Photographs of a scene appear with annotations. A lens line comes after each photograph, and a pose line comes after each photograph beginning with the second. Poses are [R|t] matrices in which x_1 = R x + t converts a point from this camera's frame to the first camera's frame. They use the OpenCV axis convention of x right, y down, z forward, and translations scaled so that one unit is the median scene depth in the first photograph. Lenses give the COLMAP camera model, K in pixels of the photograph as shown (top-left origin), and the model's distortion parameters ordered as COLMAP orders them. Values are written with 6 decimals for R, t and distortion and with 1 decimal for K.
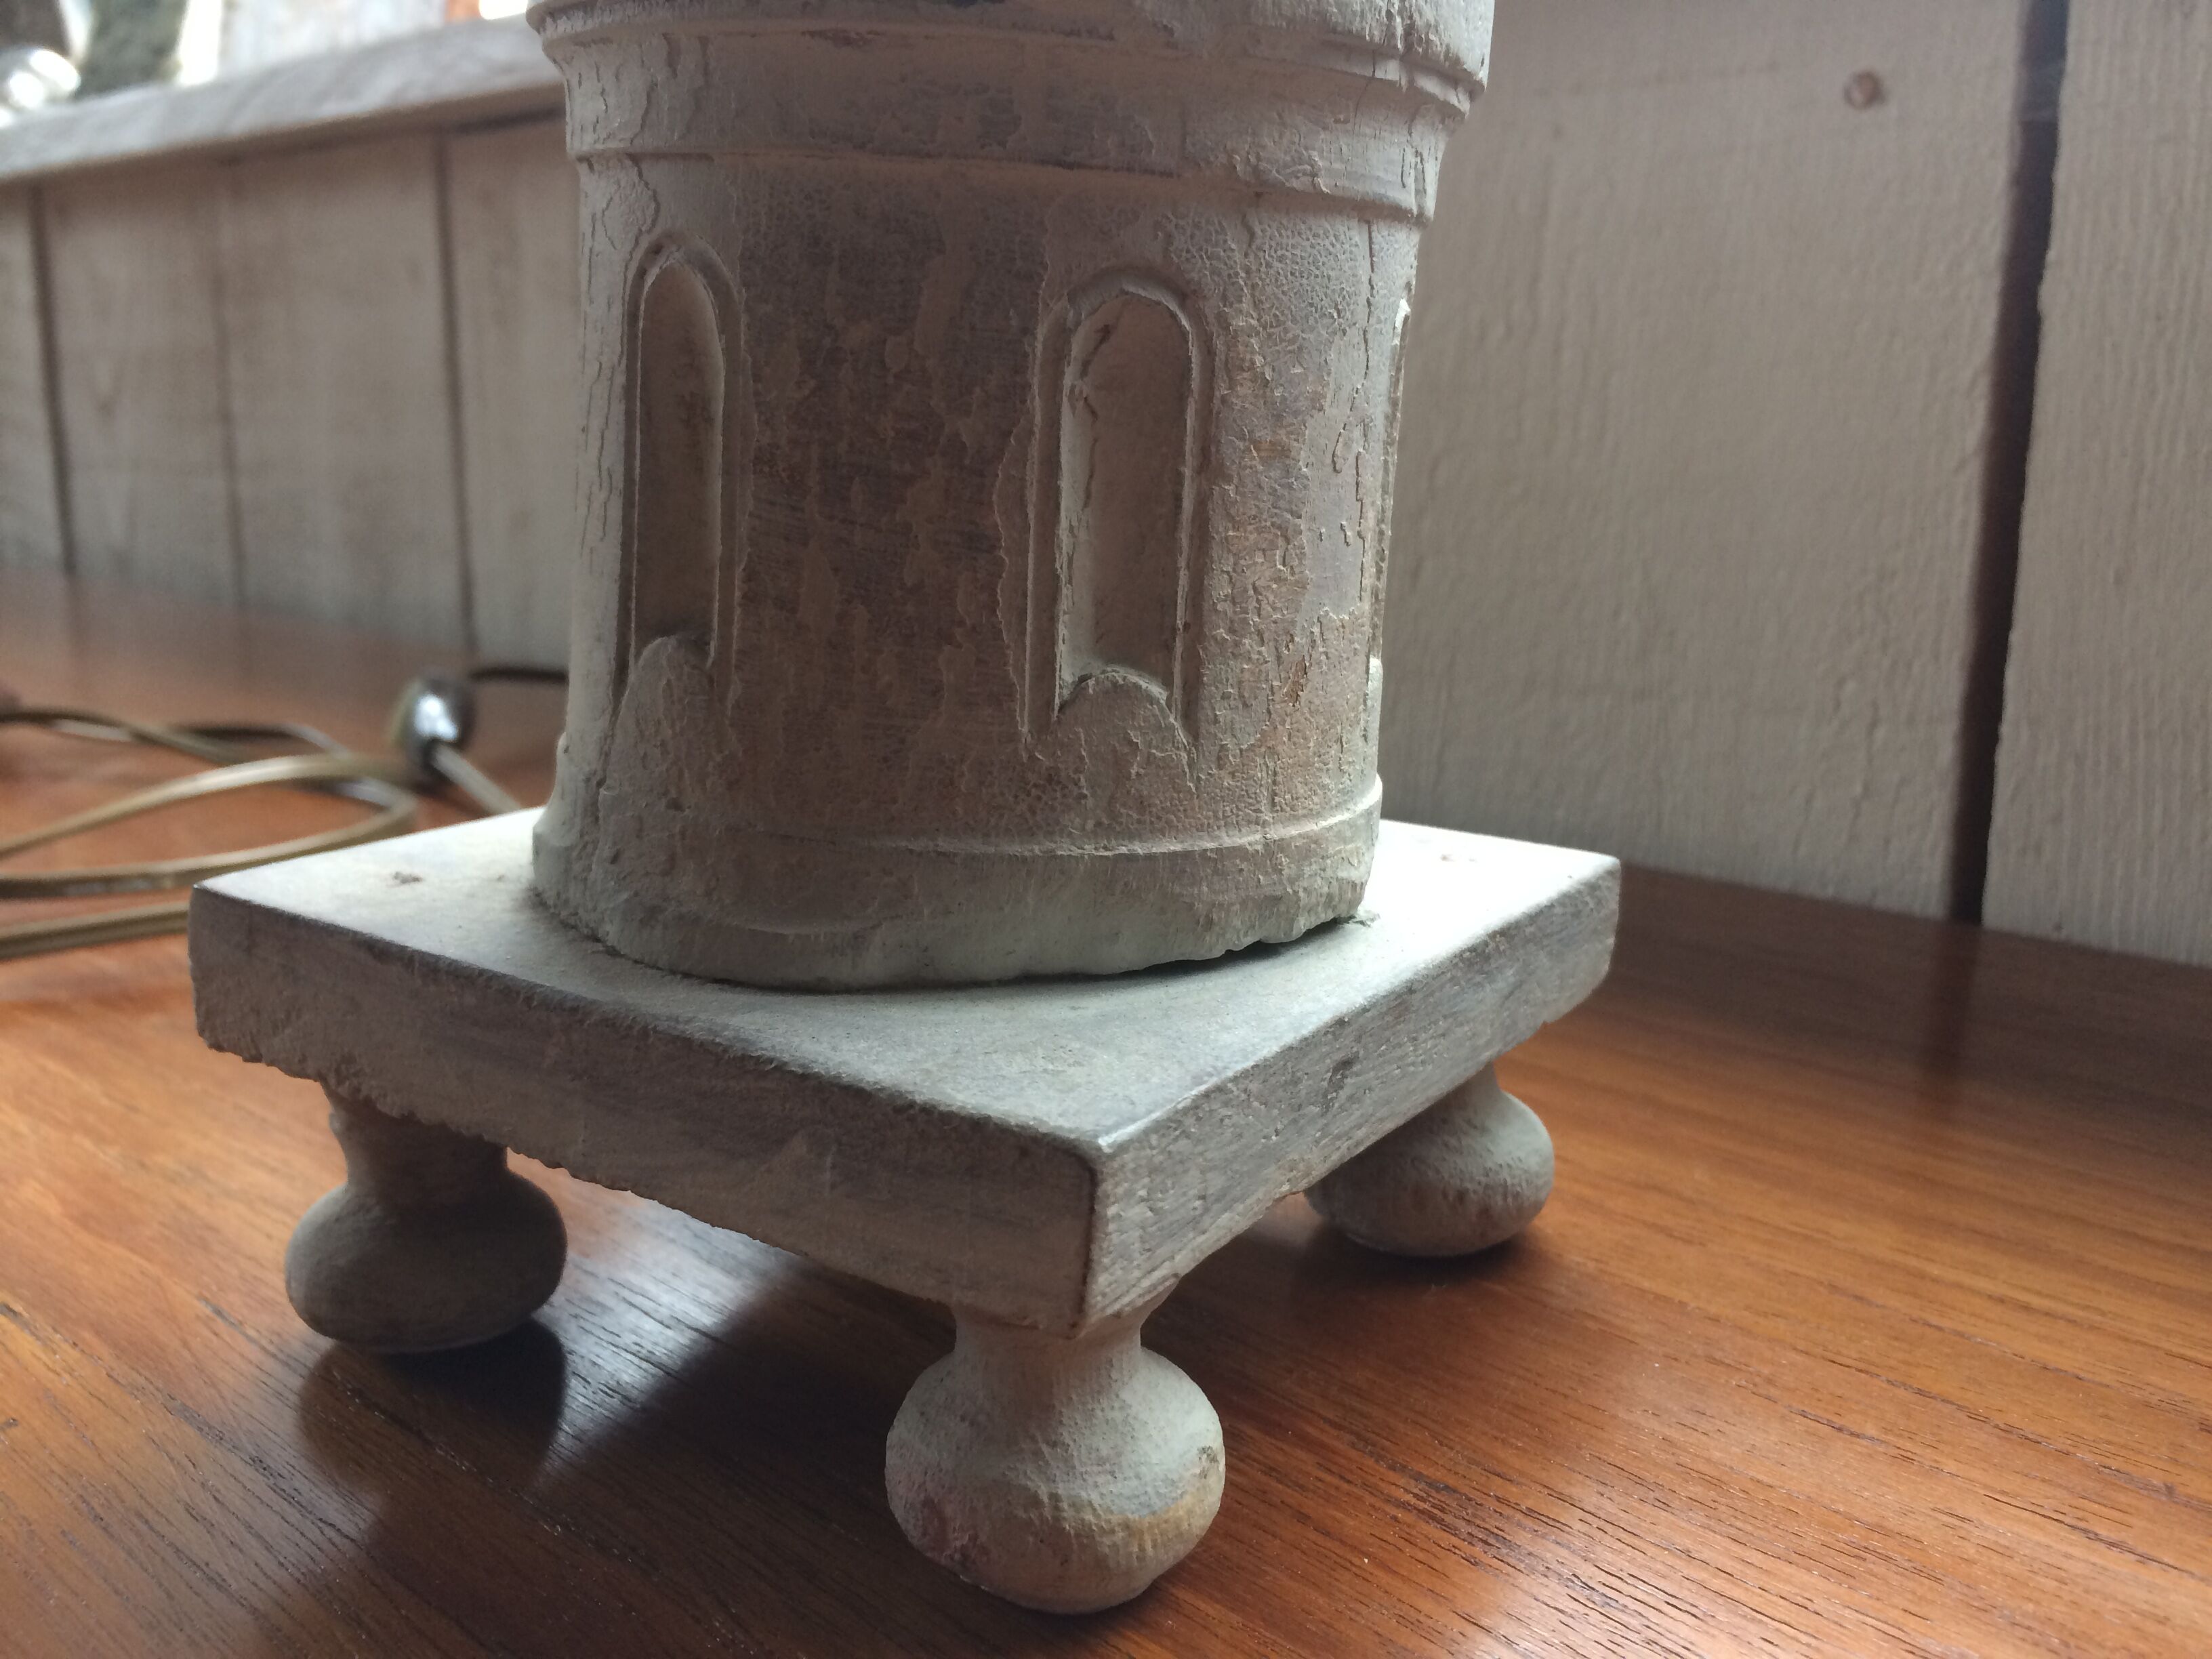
lens RADIAL K [[1879.2, 0, 1106.0], [0, 1879.2, 829.5], [0, 0, 1]] dist [0.068815, -0.107791]
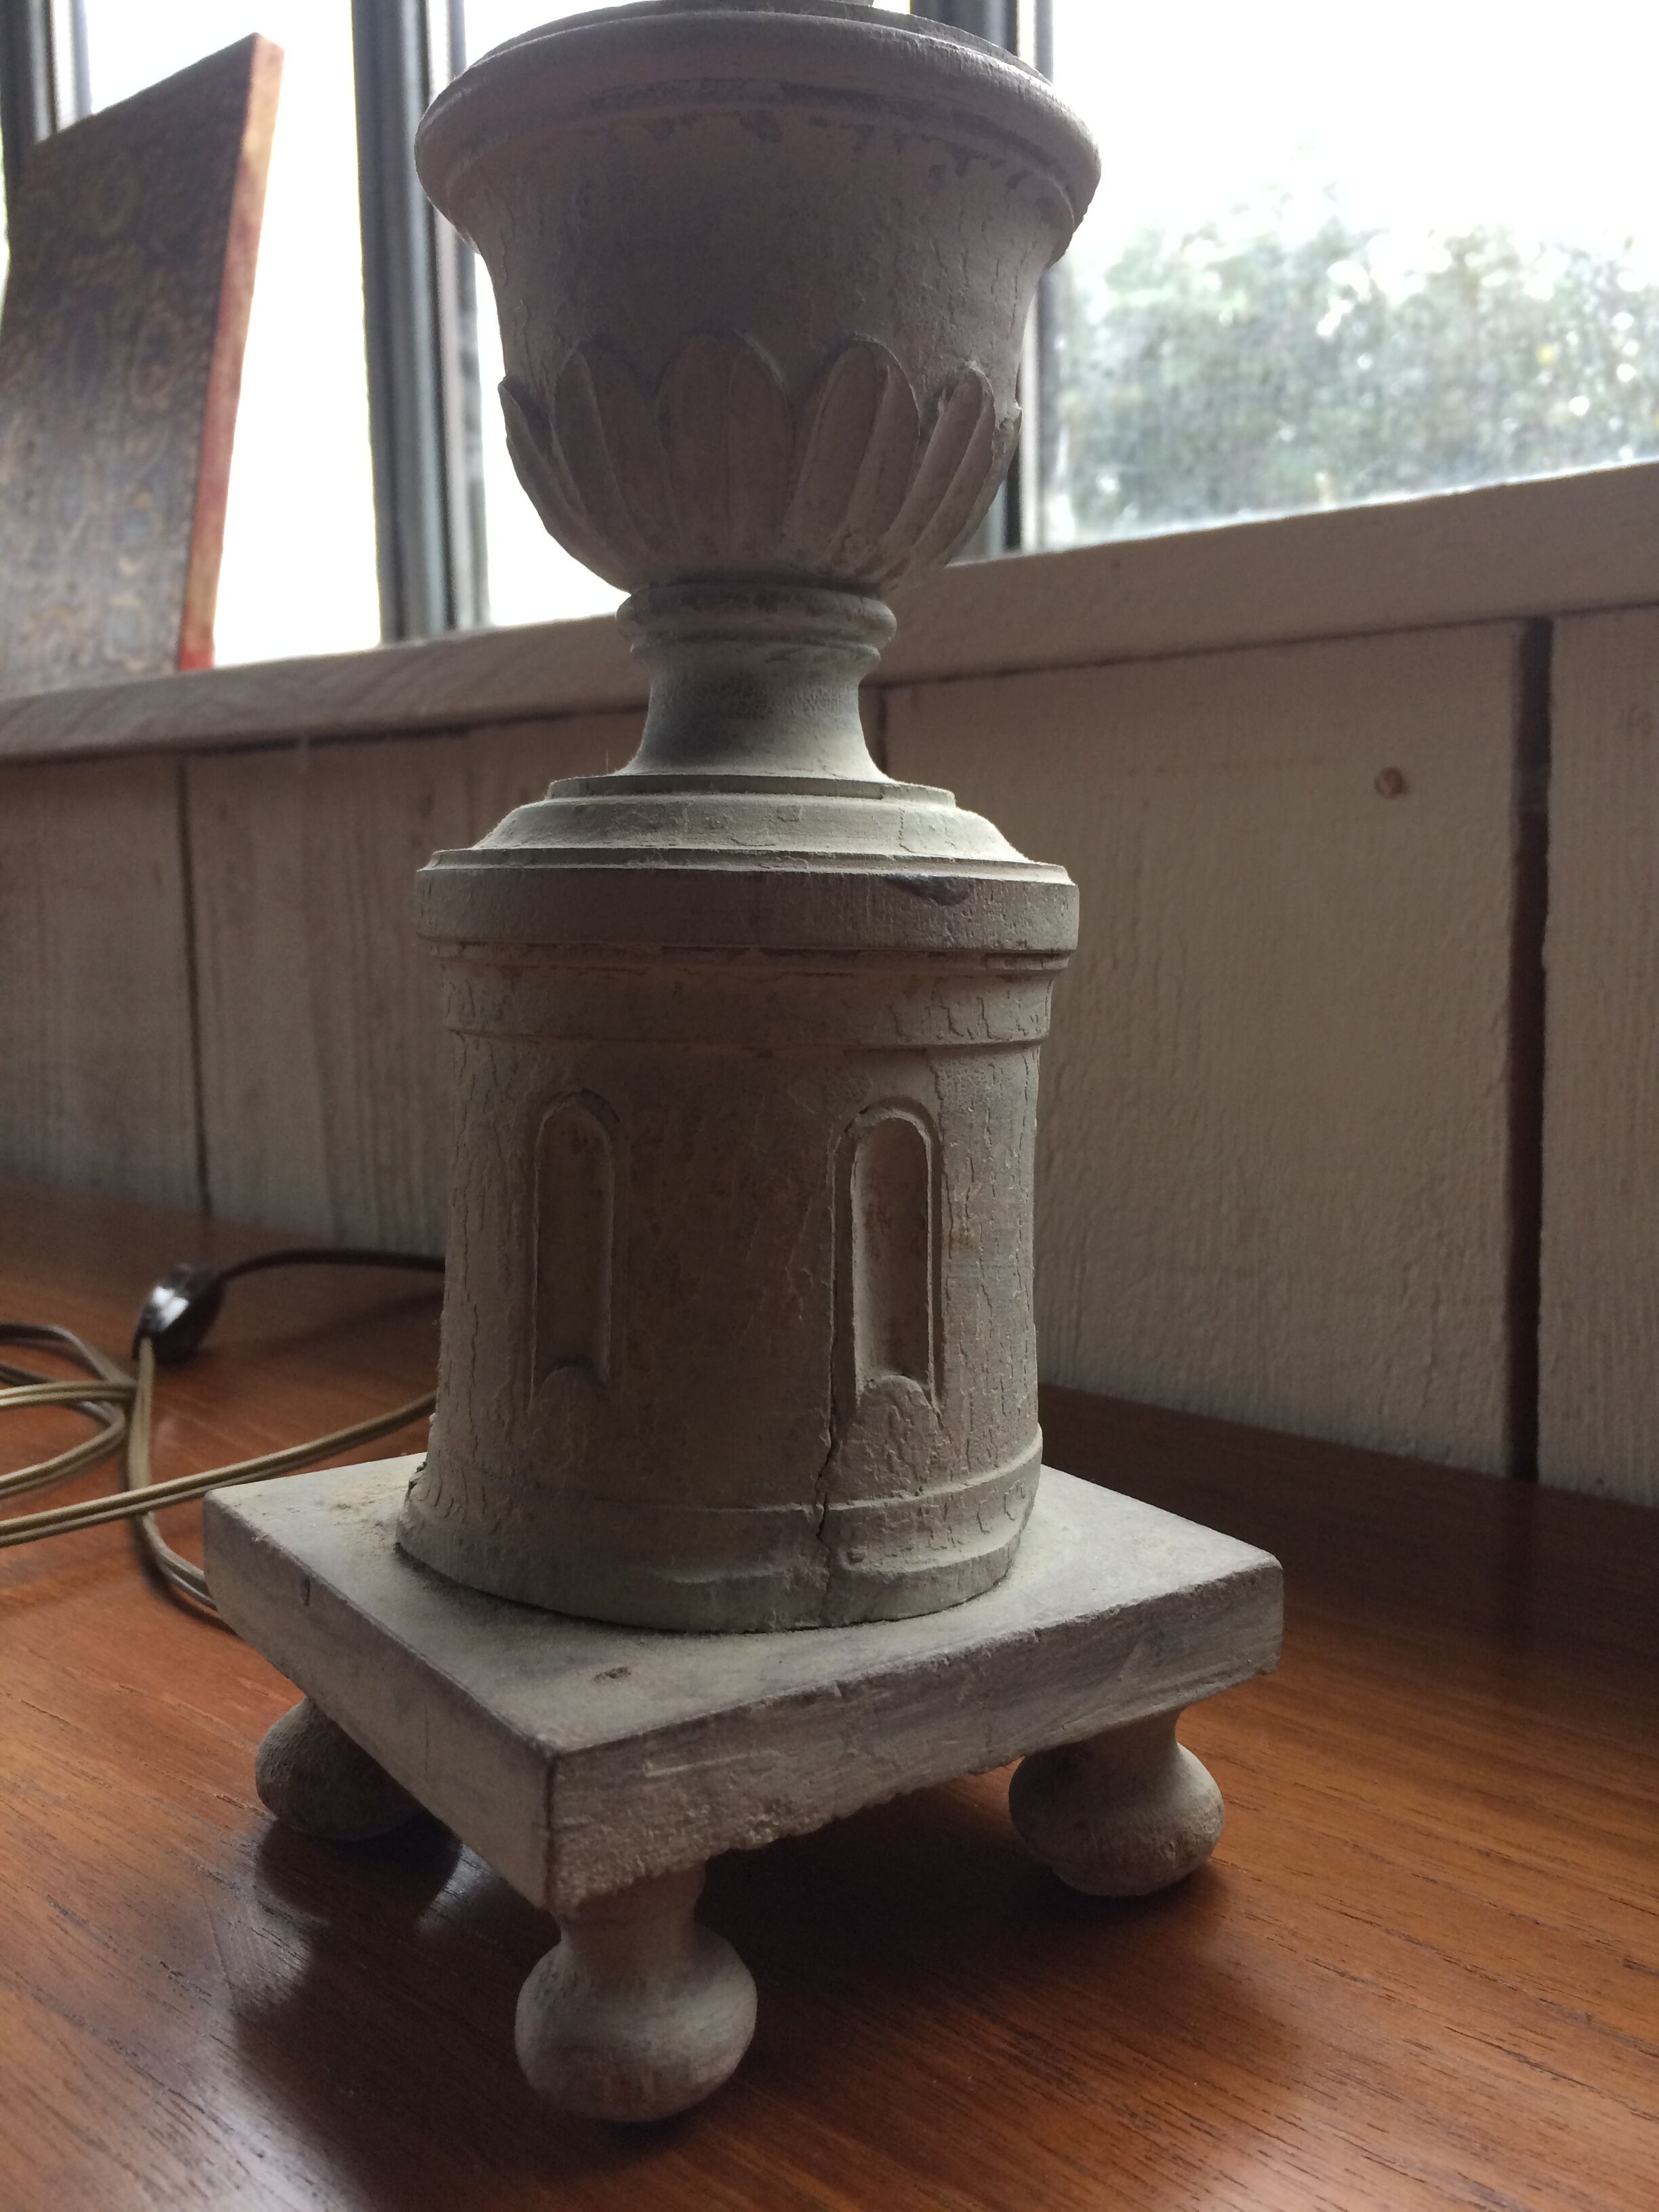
lens RADIAL K [[1919.9, 0, 828.7], [0, 1919.9, 1079.1], [0, 0, 1]] dist [0.089568, -0.128411]
pose [[0.999535, -0.028496, 0.010895, 0.033954], [0.029381, 0.995303, -0.092241, -0.147880], [-0.008215, 0.092518, 0.995677, -0.309407]]
